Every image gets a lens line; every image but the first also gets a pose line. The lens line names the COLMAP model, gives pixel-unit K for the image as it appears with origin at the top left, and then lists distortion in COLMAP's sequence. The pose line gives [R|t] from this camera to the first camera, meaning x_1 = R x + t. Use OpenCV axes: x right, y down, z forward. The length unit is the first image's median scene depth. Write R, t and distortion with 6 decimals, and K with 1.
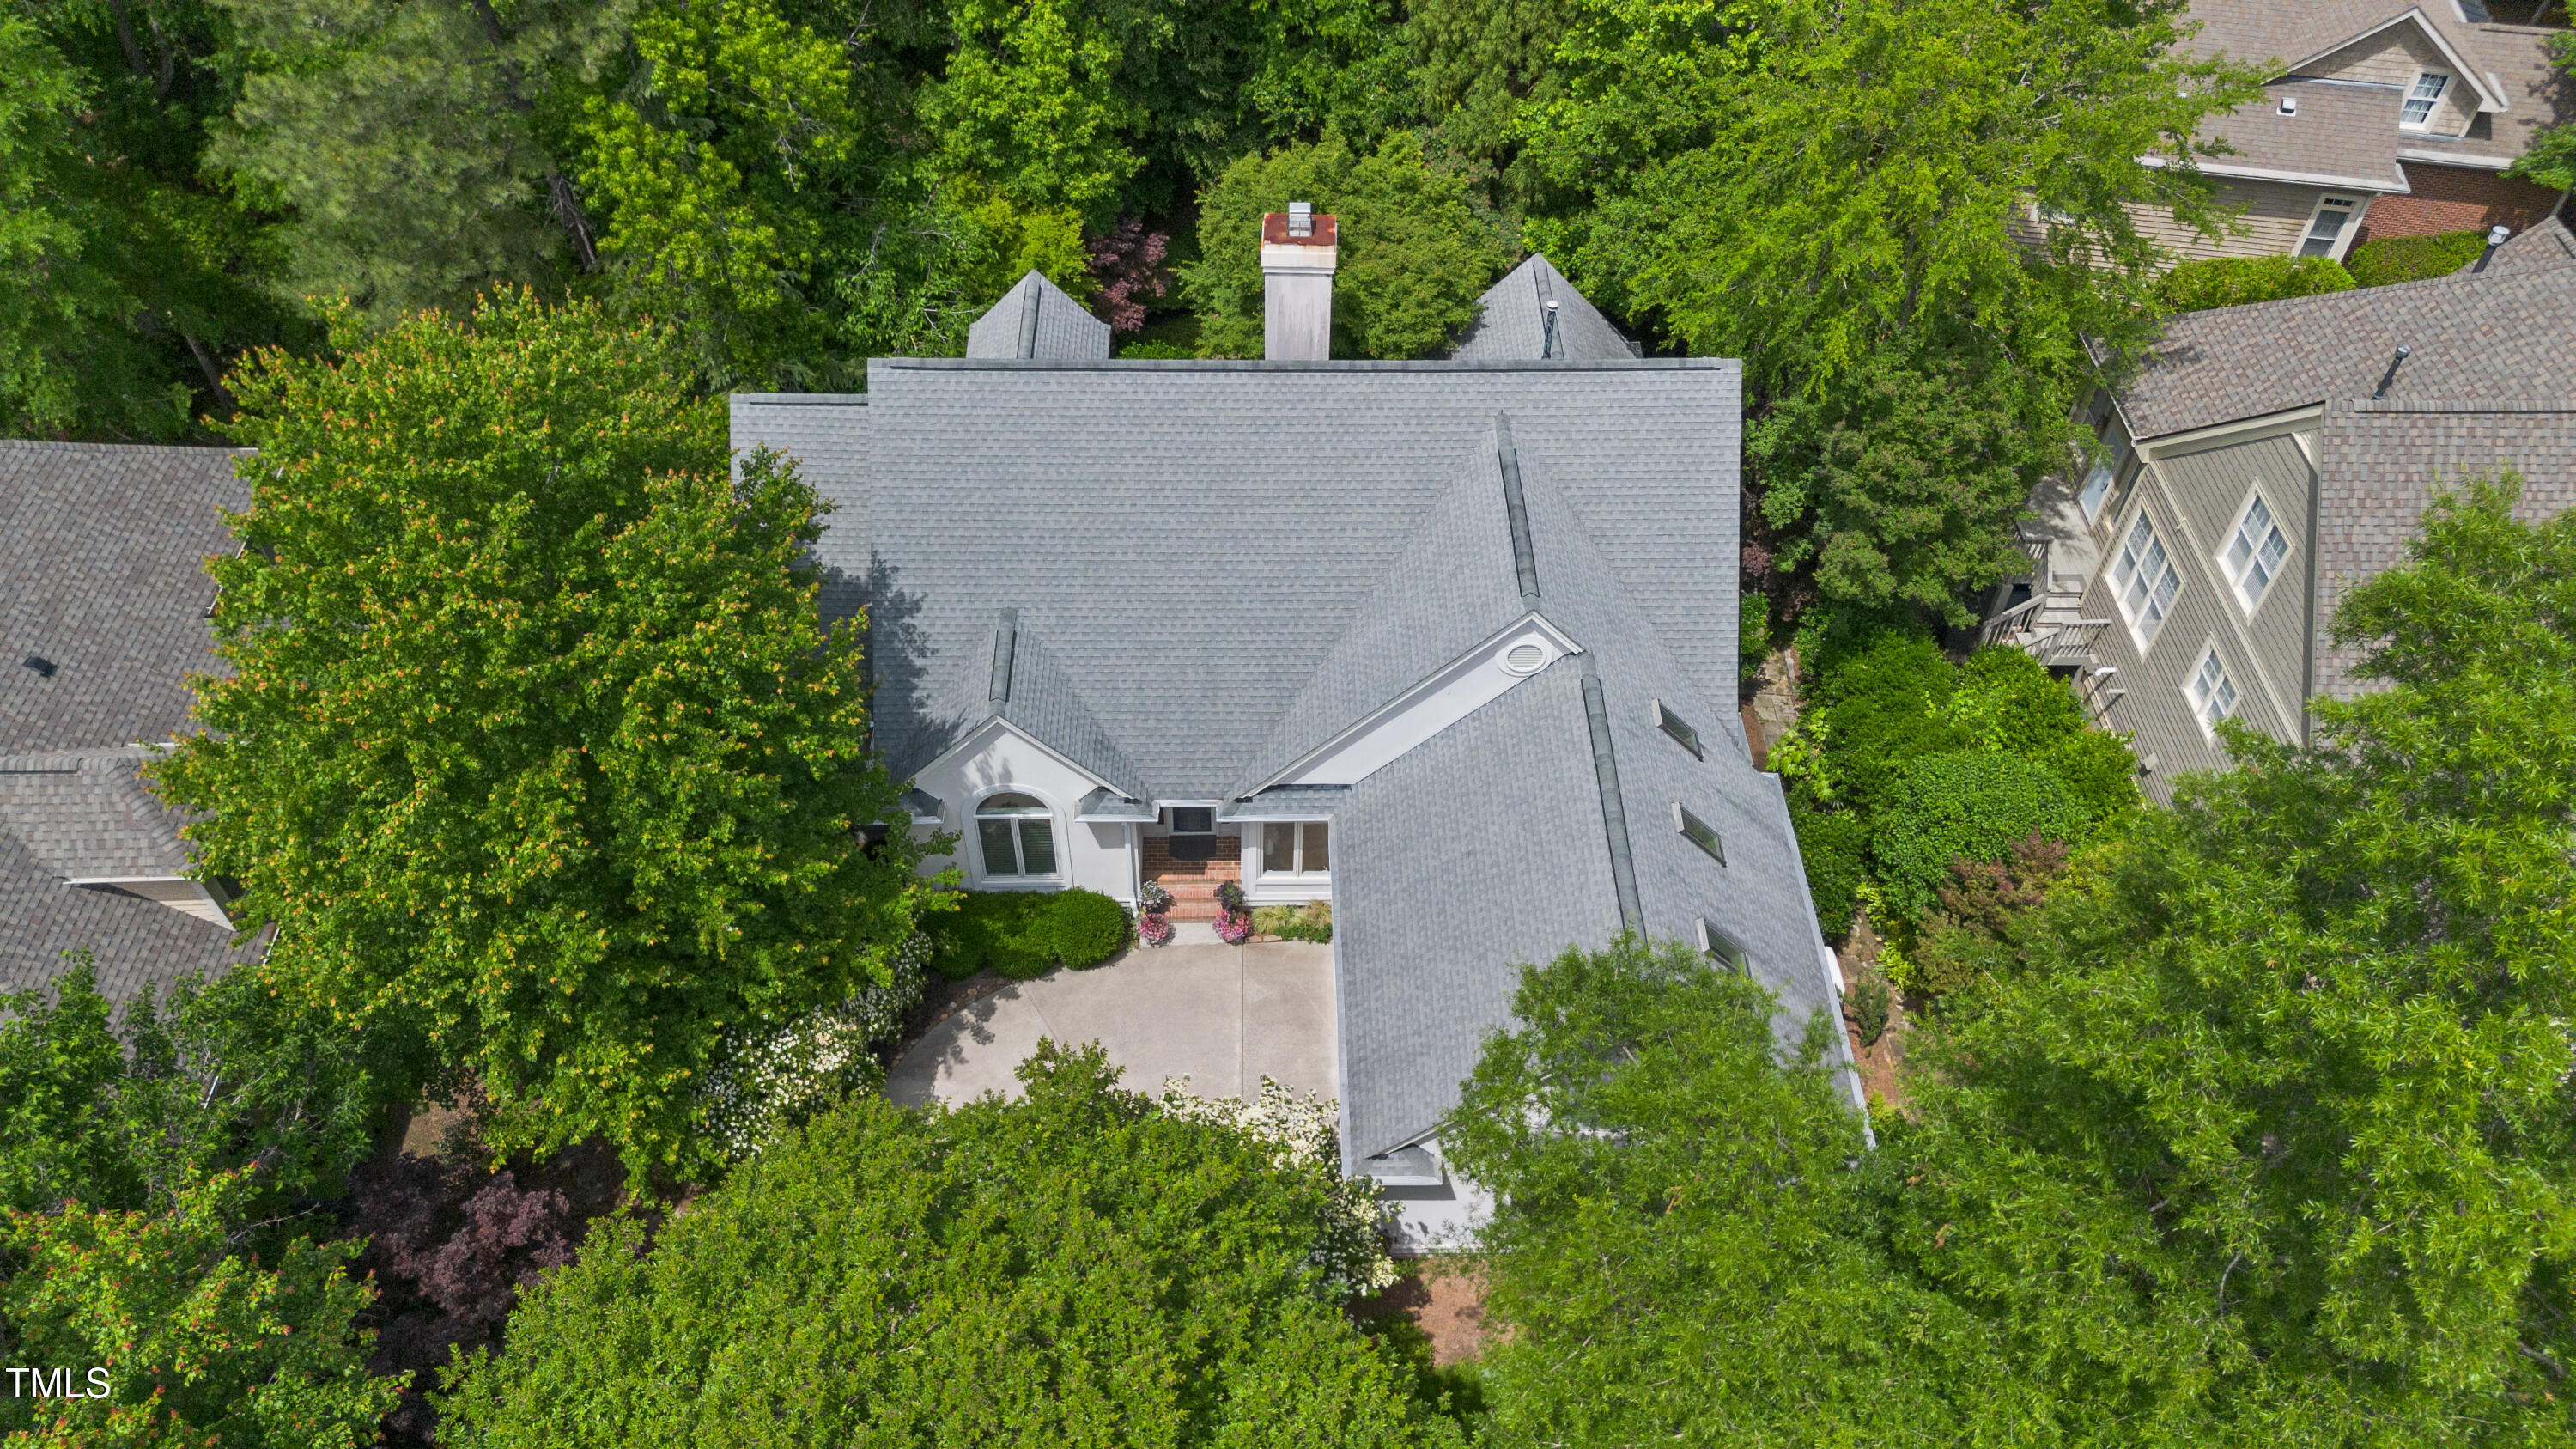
lens RADIAL K [[1842.7, 0, 1306.5], [0, 1842.7, 722.8], [0, 0, 1]] dist [0.072065, -0.087485]
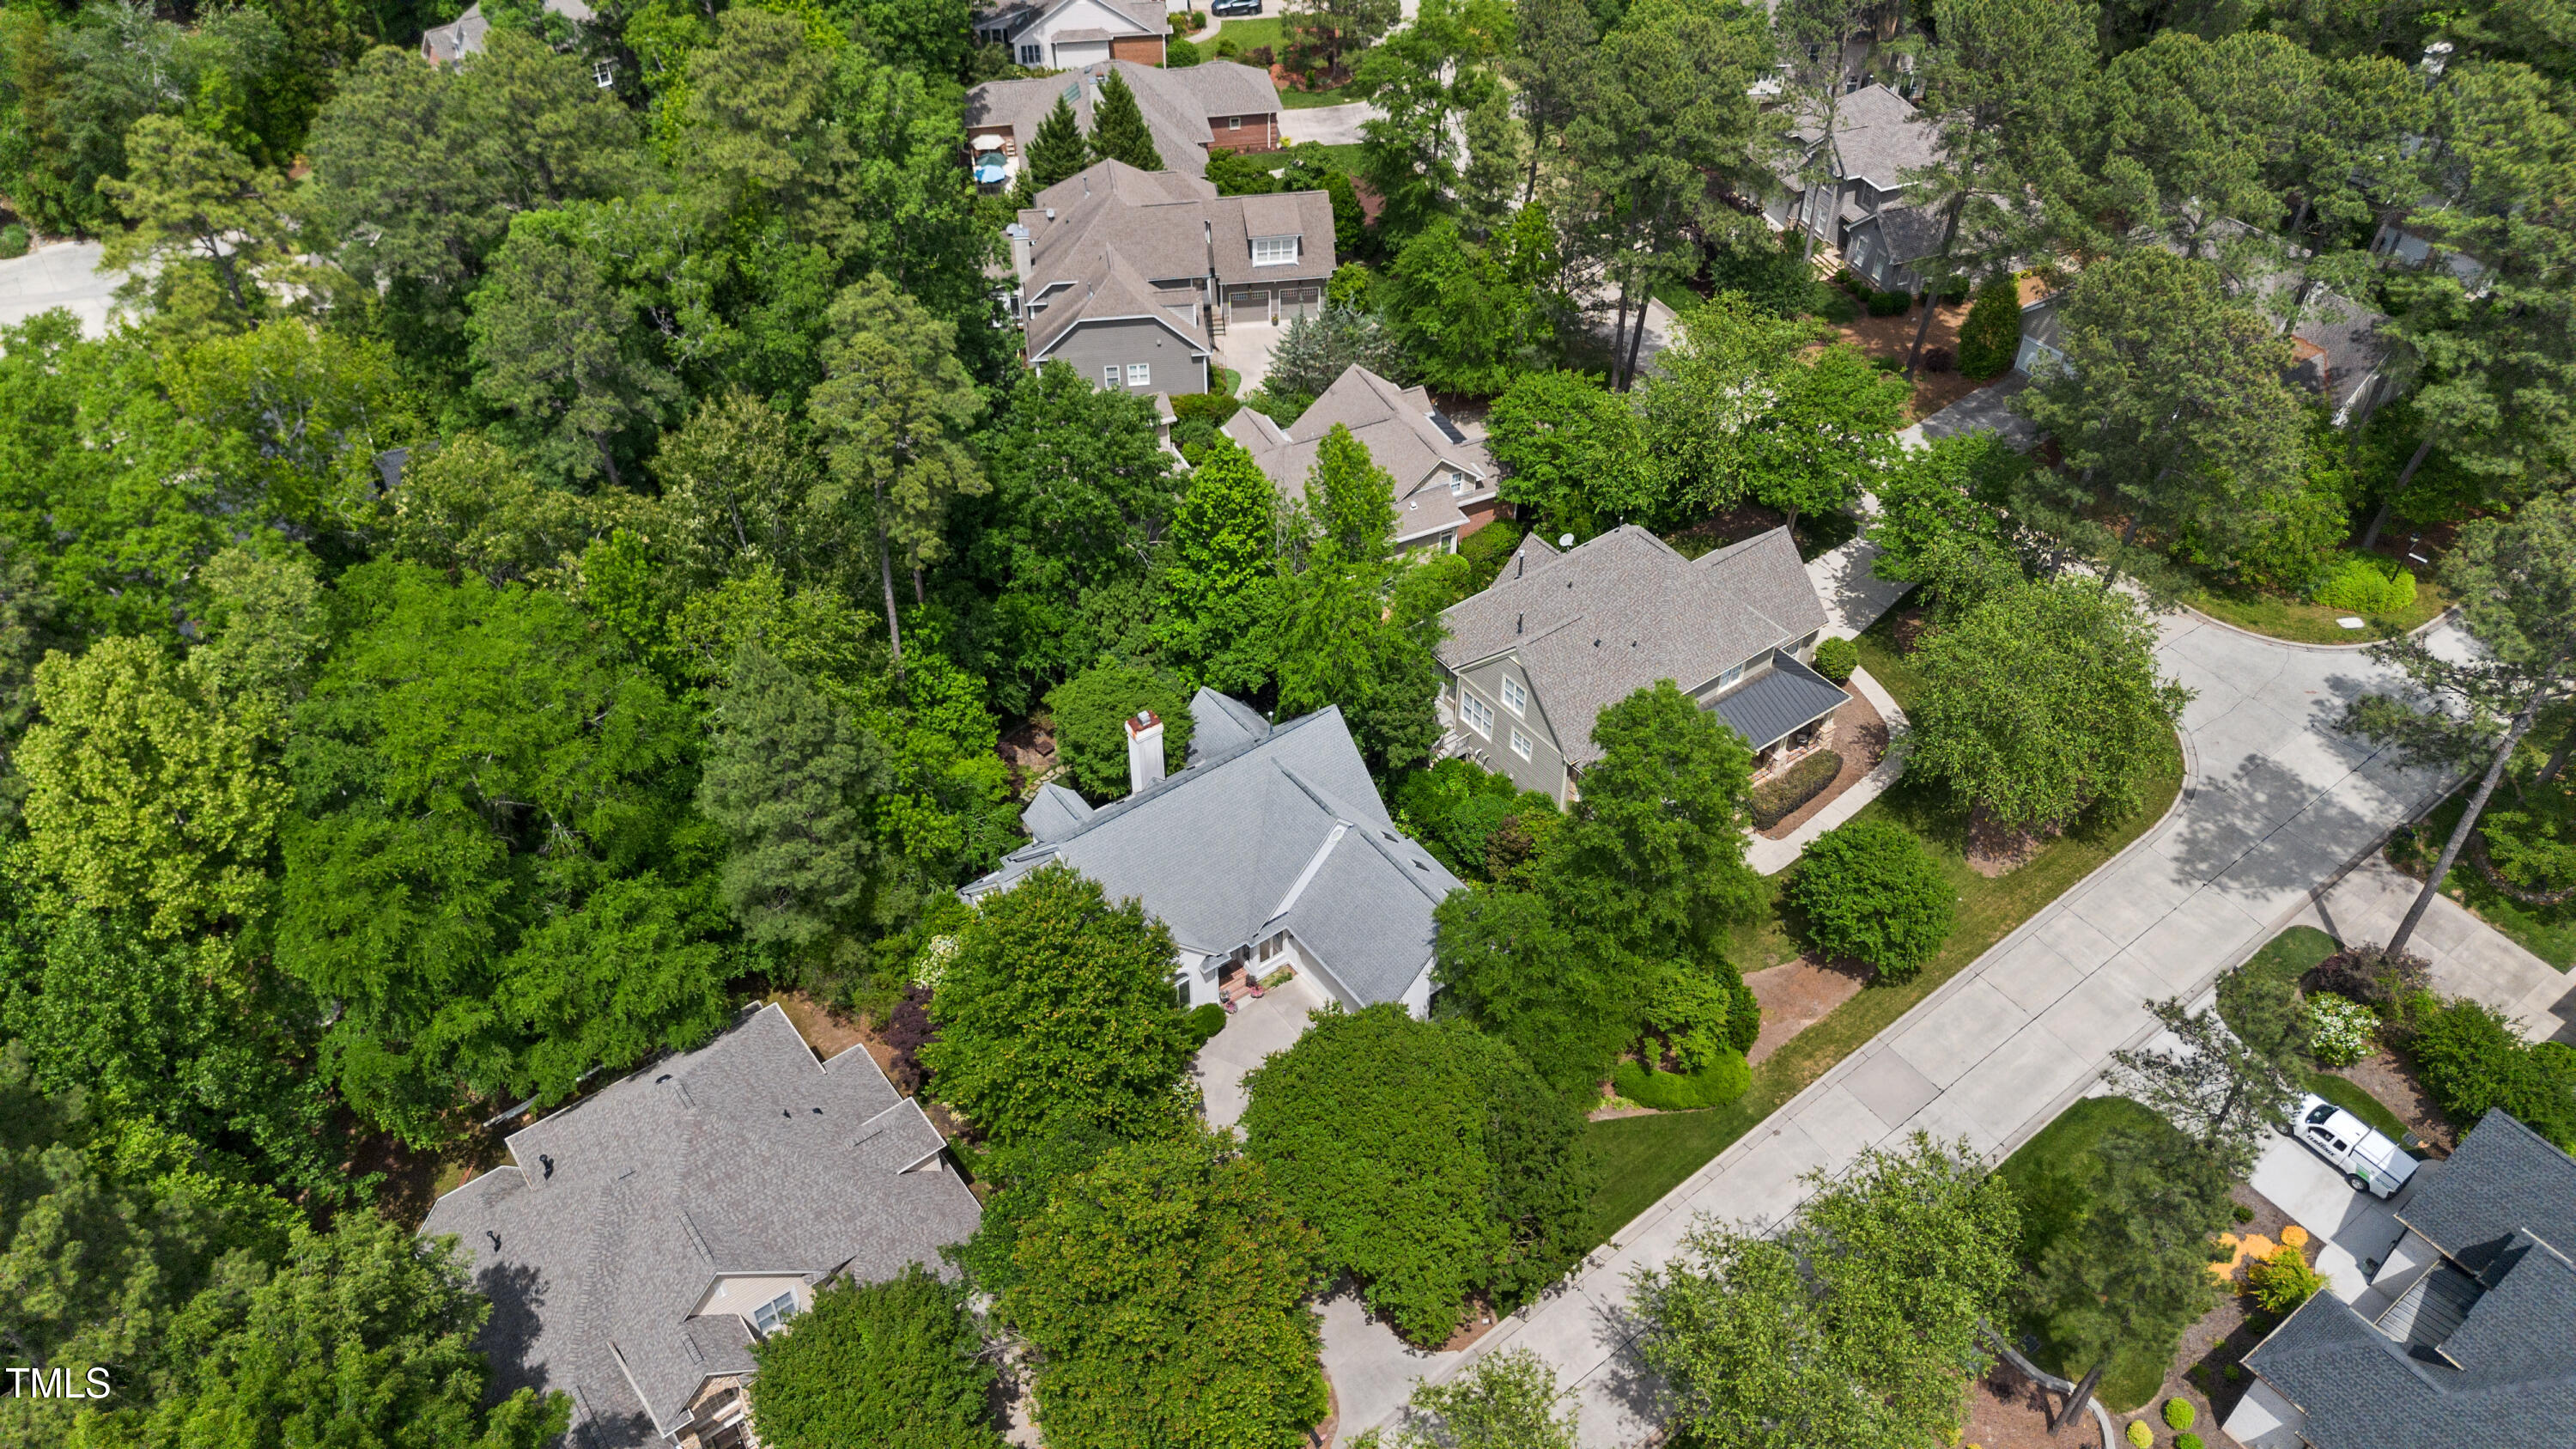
lens RADIAL K [[1842.7, 0, 1306.5], [0, 1842.7, 722.8], [0, 0, 1]] dist [0.072065, -0.087485]
pose [[0.809673, -0.397620, 0.431658, -0.925322], [0.437262, 0.899297, 0.008198, -0.205413], [-0.391448, 0.182110, 0.902000, -1.326714]]
